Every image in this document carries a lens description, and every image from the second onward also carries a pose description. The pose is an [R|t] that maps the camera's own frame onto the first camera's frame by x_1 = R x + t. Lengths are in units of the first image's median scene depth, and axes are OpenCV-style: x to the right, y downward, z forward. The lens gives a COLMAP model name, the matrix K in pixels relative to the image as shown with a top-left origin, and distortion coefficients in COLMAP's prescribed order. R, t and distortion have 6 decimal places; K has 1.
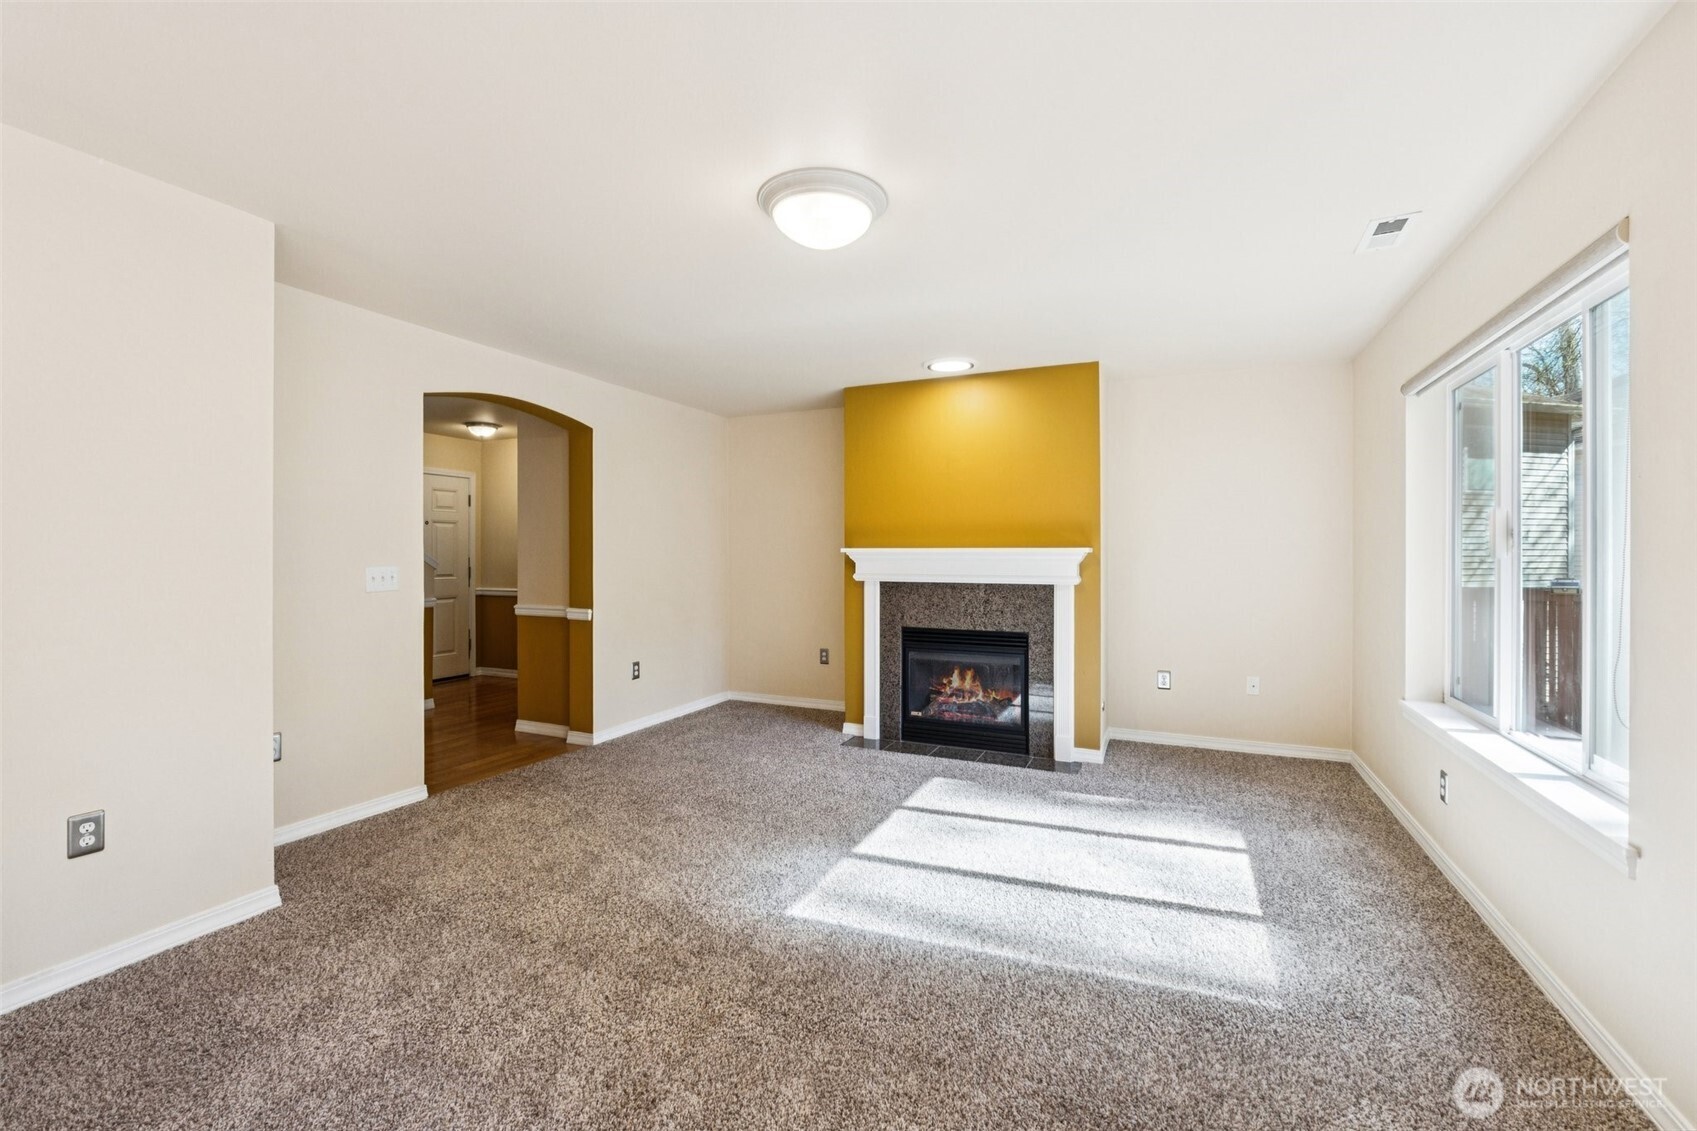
lens RADIAL K [[724.1, 0, 855.5], [0, 724.1, 562.6], [0, 0, 1]] dist [0.000768, -0.000073]
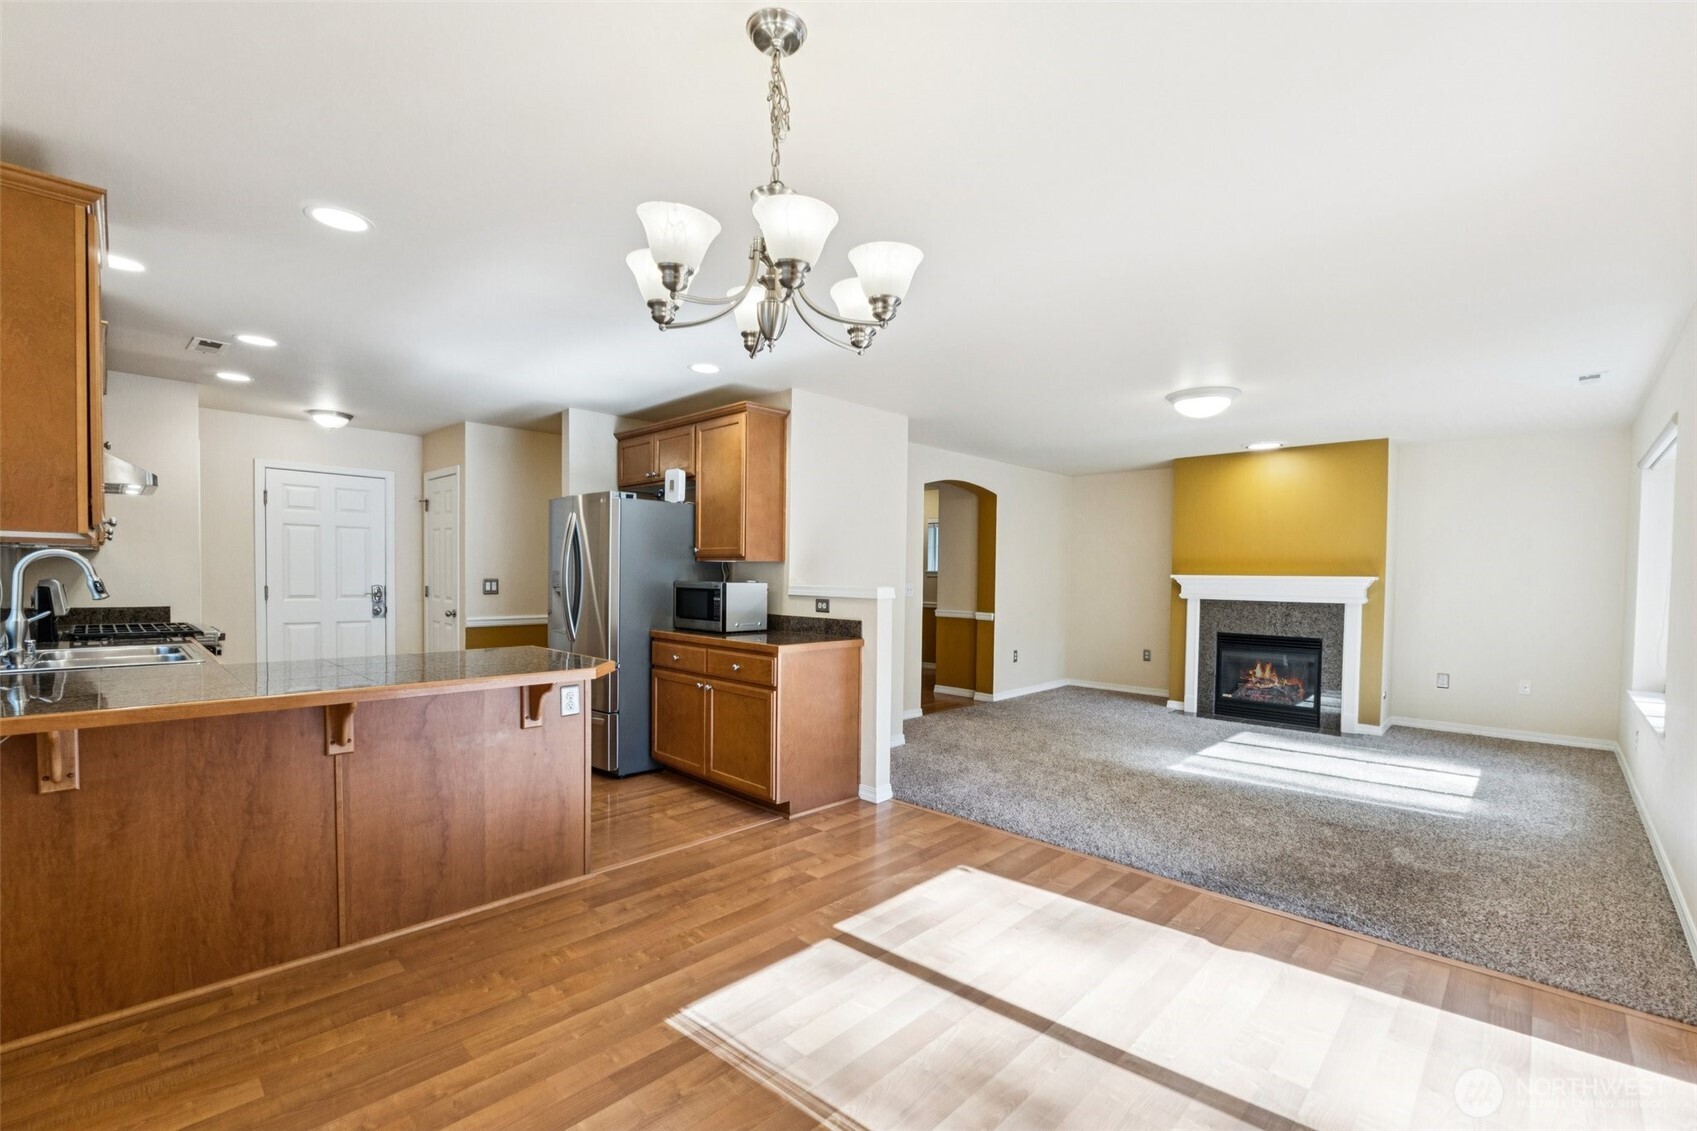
lens RADIAL K [[757.5, 0, 845.5], [0, 757.5, 606.9], [0, 0, 1]] dist [-0.001578, -0.000316]
pose [[0.943831, 0.024625, -0.329509, -0.139360], [-0.015362, 0.999411, 0.030684, 0.007292], [0.330070, -0.023898, 0.943654, -0.637688]]
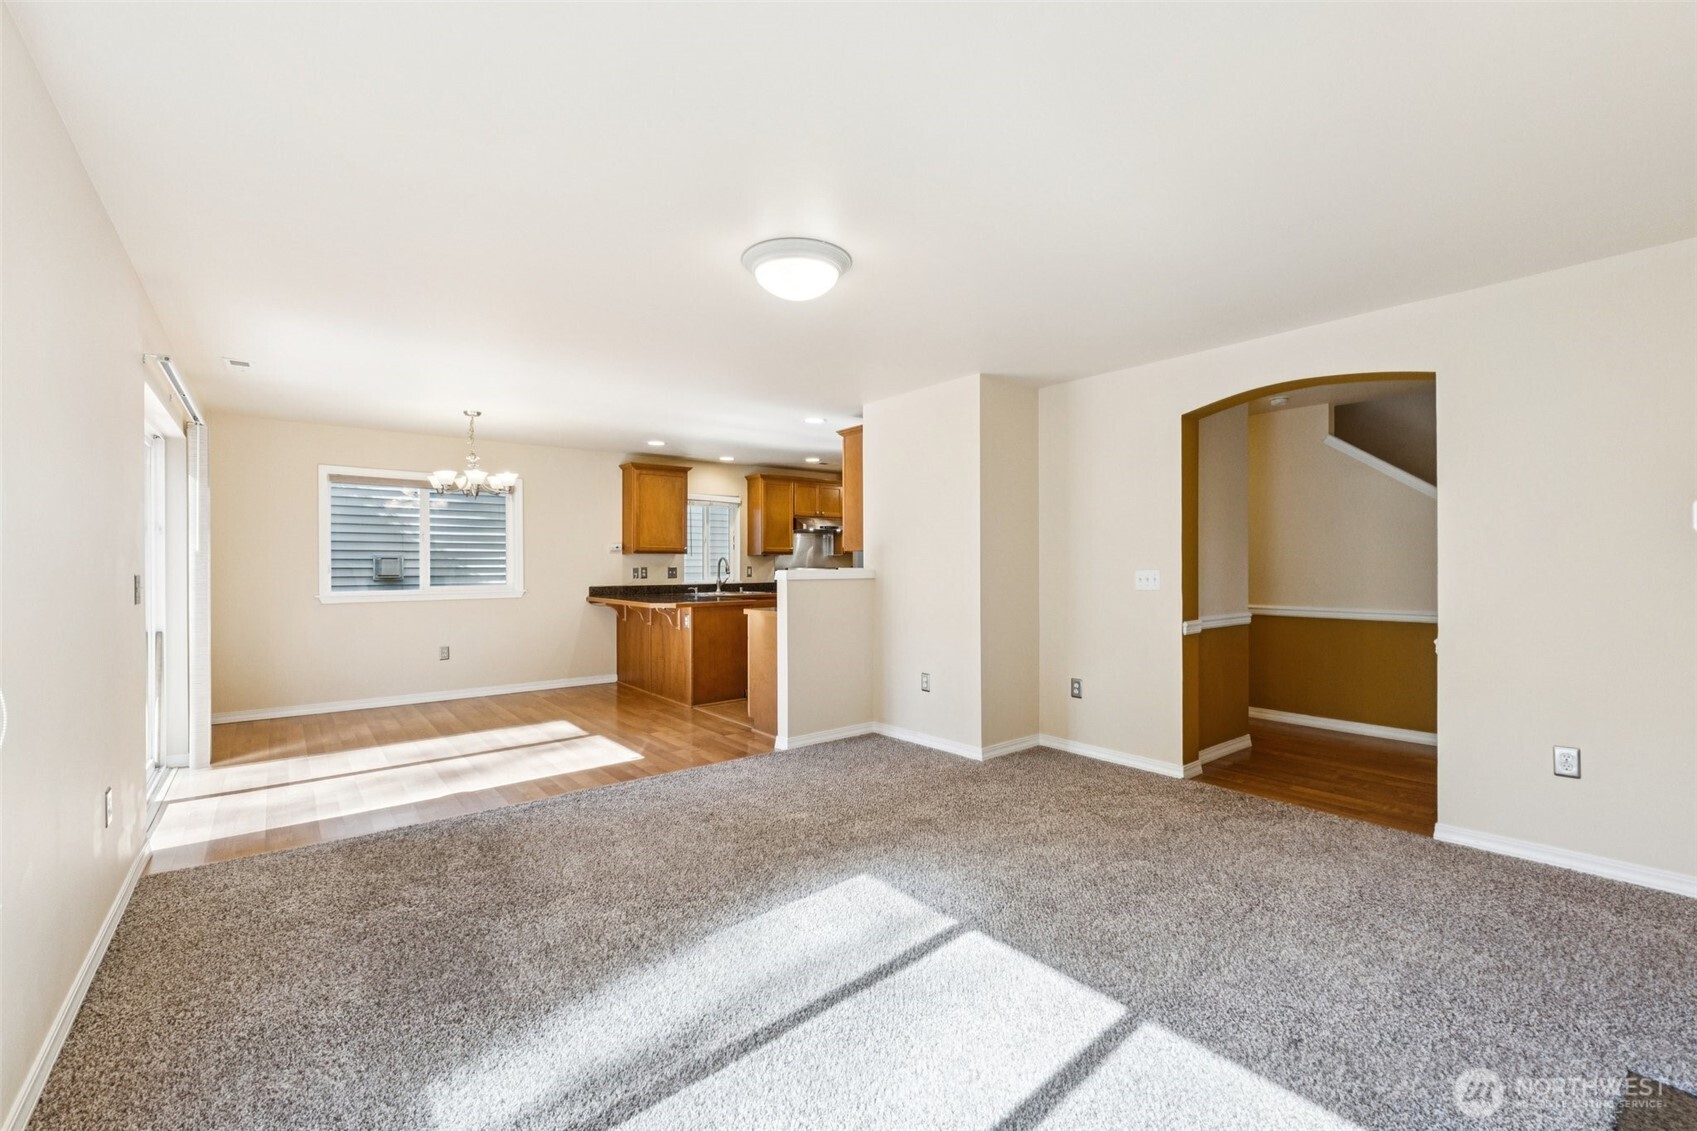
lens RADIAL K [[724.1, 0, 855.5], [0, 724.1, 562.6], [0, 0, 1]] dist [0.000768, -0.000073]
pose [[-0.469368, 0.001582, -0.883001, 0.502025], [-0.004435, 0.999982, 0.004150, -0.007689], [0.882992, 0.005864, -0.469352, 0.856916]]
